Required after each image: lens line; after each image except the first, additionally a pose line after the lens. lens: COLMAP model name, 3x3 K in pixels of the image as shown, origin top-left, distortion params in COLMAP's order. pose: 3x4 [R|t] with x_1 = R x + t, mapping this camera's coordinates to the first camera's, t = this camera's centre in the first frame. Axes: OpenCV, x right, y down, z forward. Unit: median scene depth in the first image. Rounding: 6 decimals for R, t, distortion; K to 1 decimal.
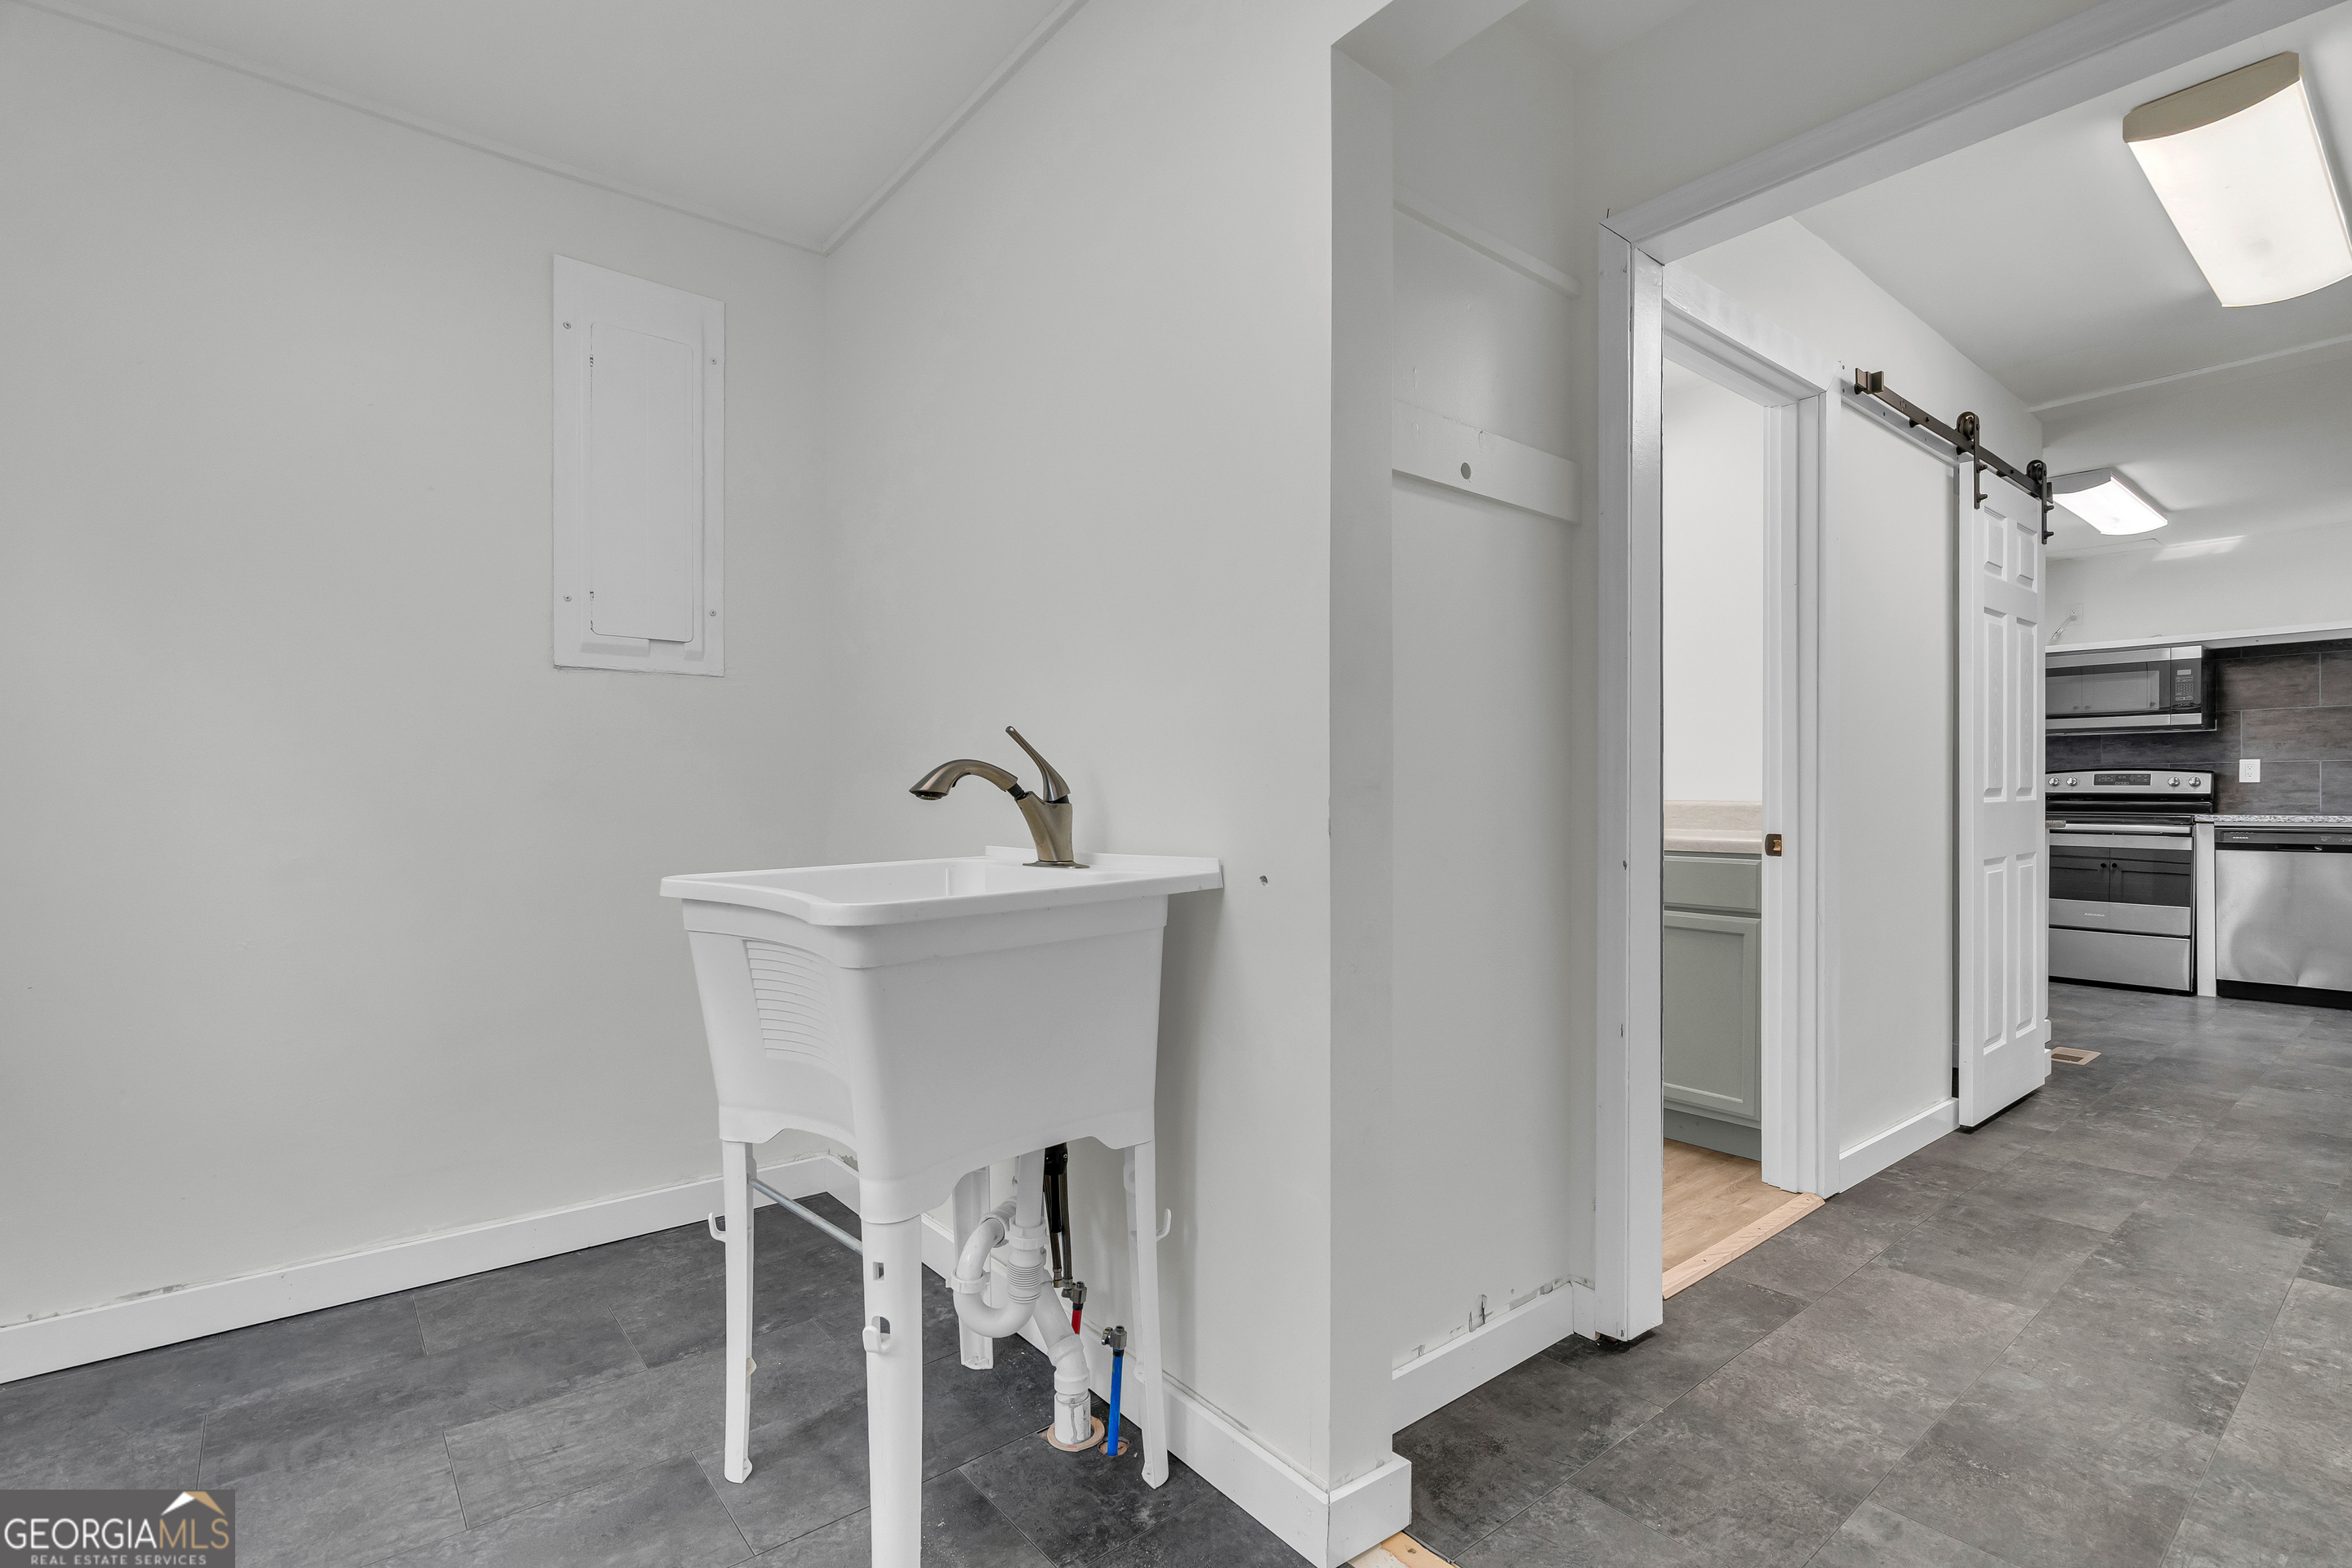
lens RADIAL K [[1098.5, 0, 1184.1], [0, 1098.5, 799.6], [0, 0, 1]] dist [-0.002703, -0.000199]
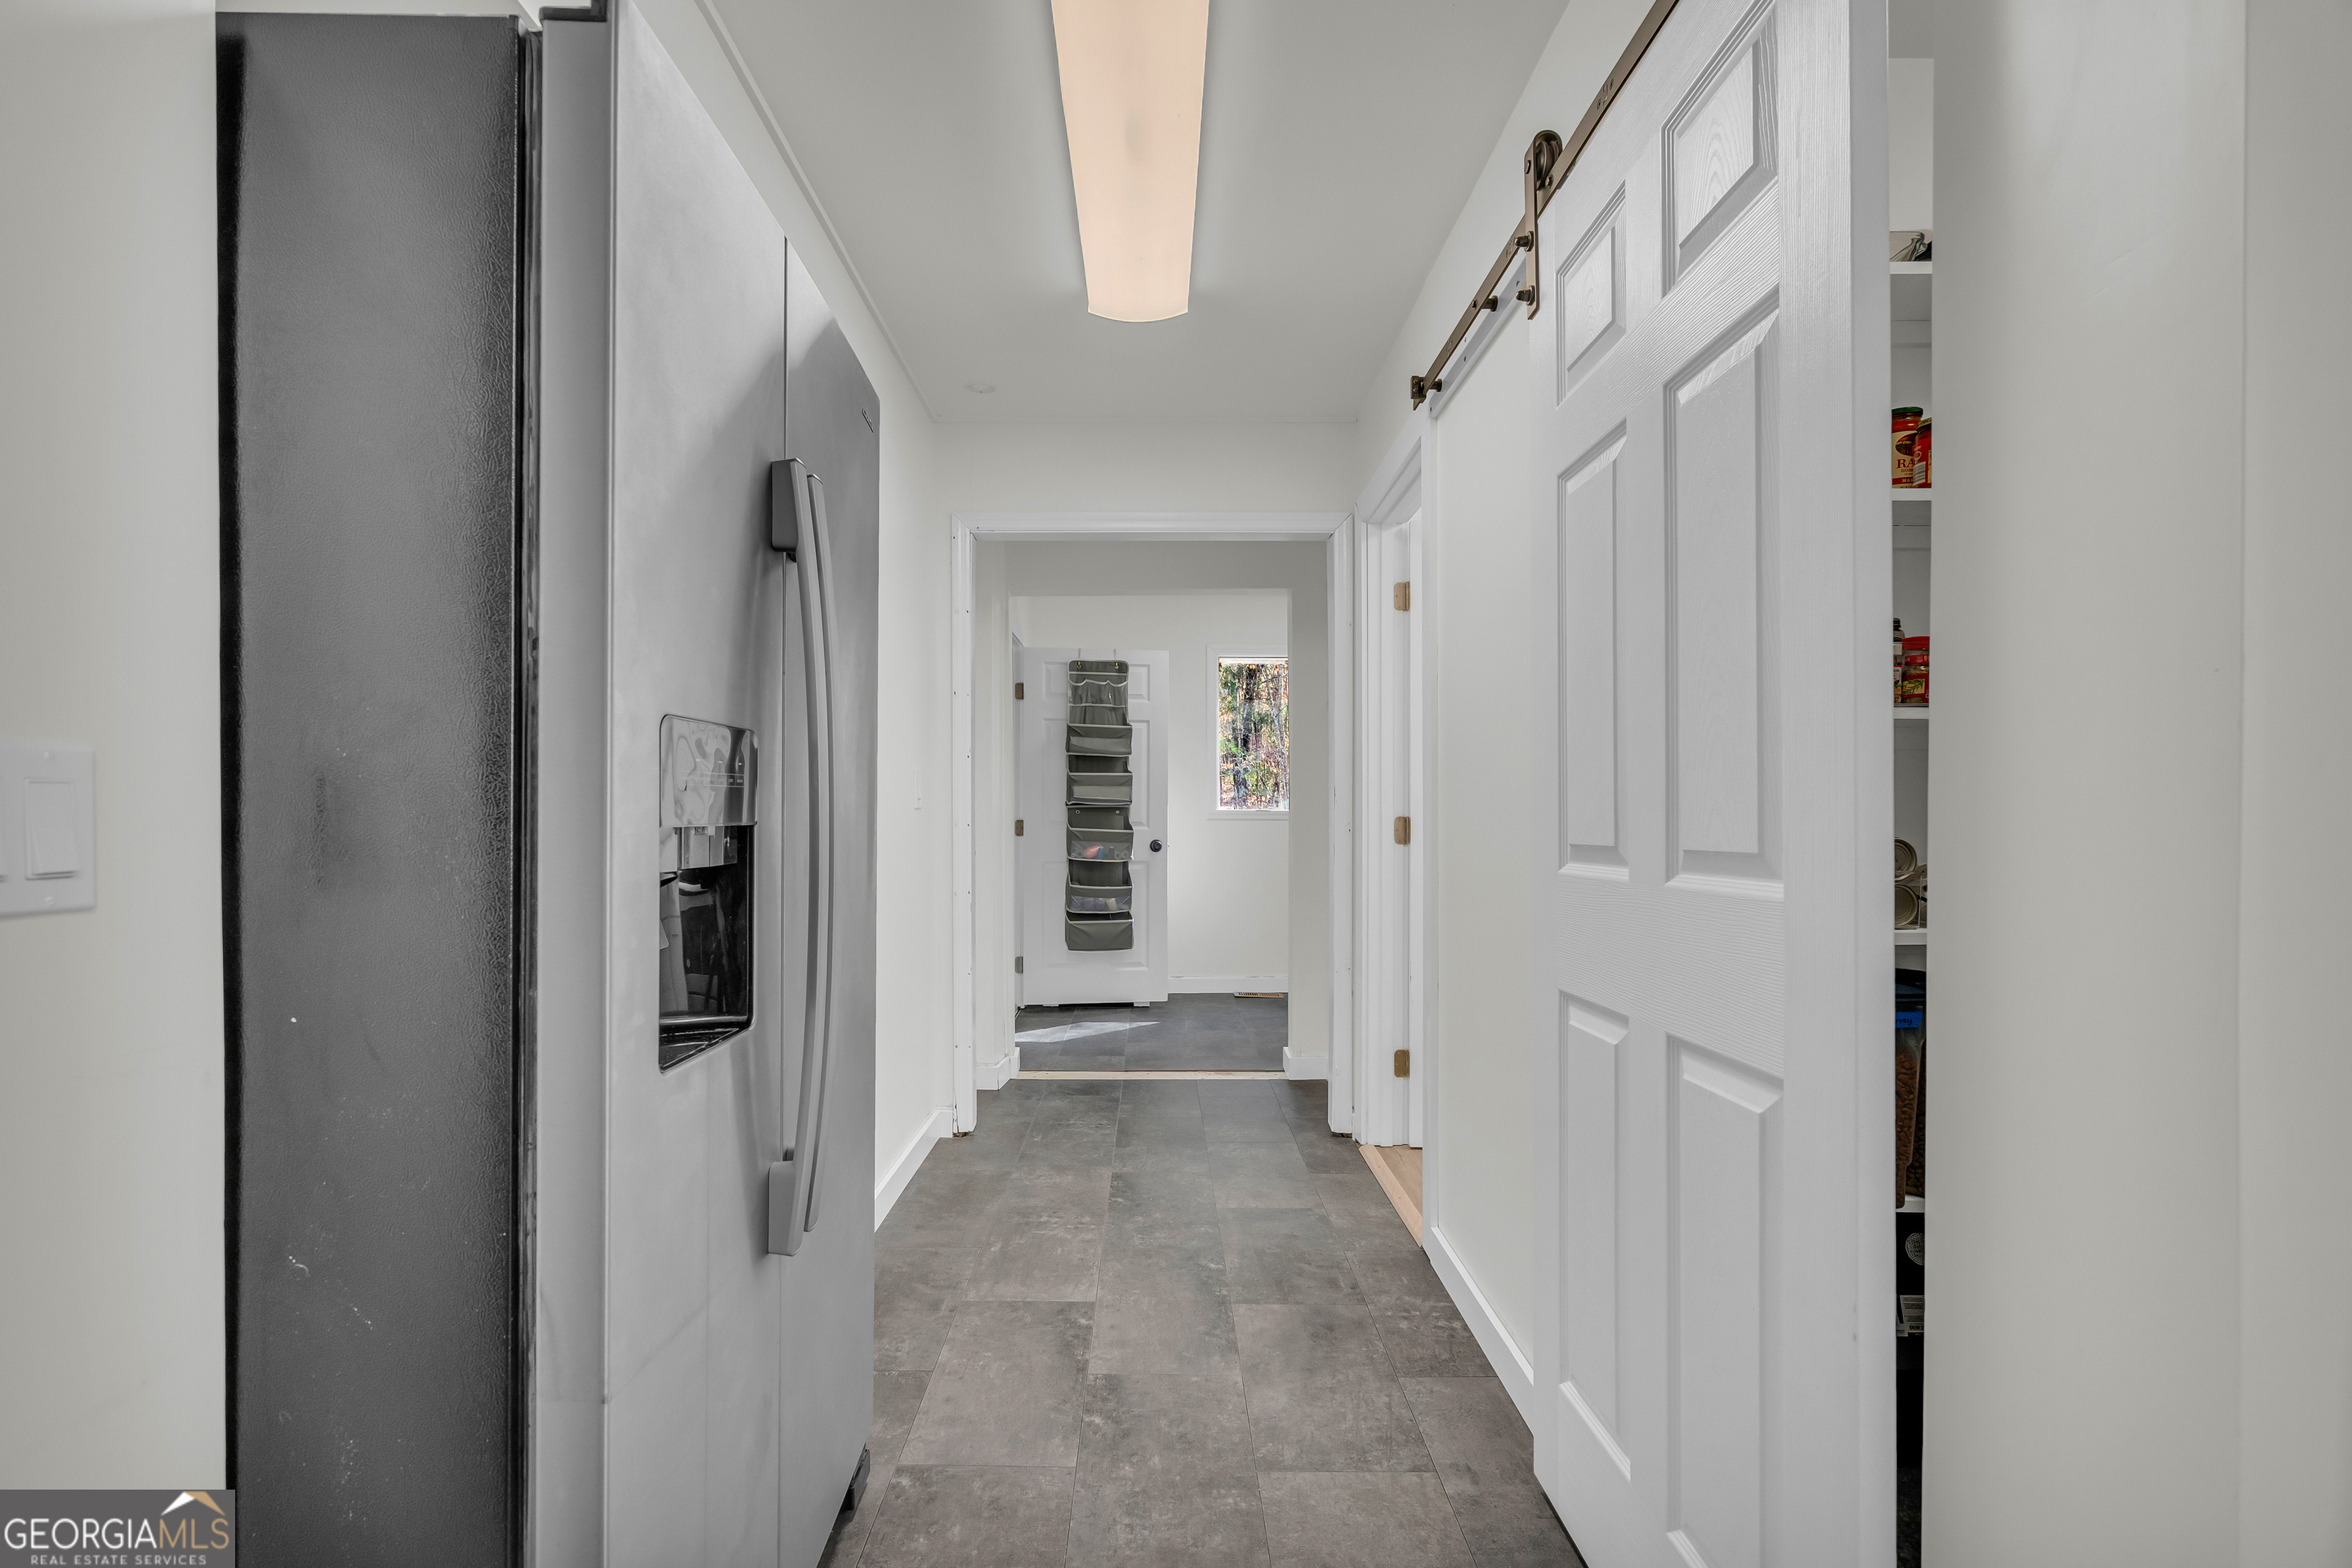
lens RADIAL K [[1119.5, 0, 1176.7], [0, 1119.5, 799.3], [0, 0, 1]] dist [-0.000119, 0.000175]
pose [[-0.619140, -0.006203, -0.785256, 1.770319], [-0.002316, 0.999979, -0.006073, -0.046050], [0.785277, -0.001941, -0.619142, 1.685171]]
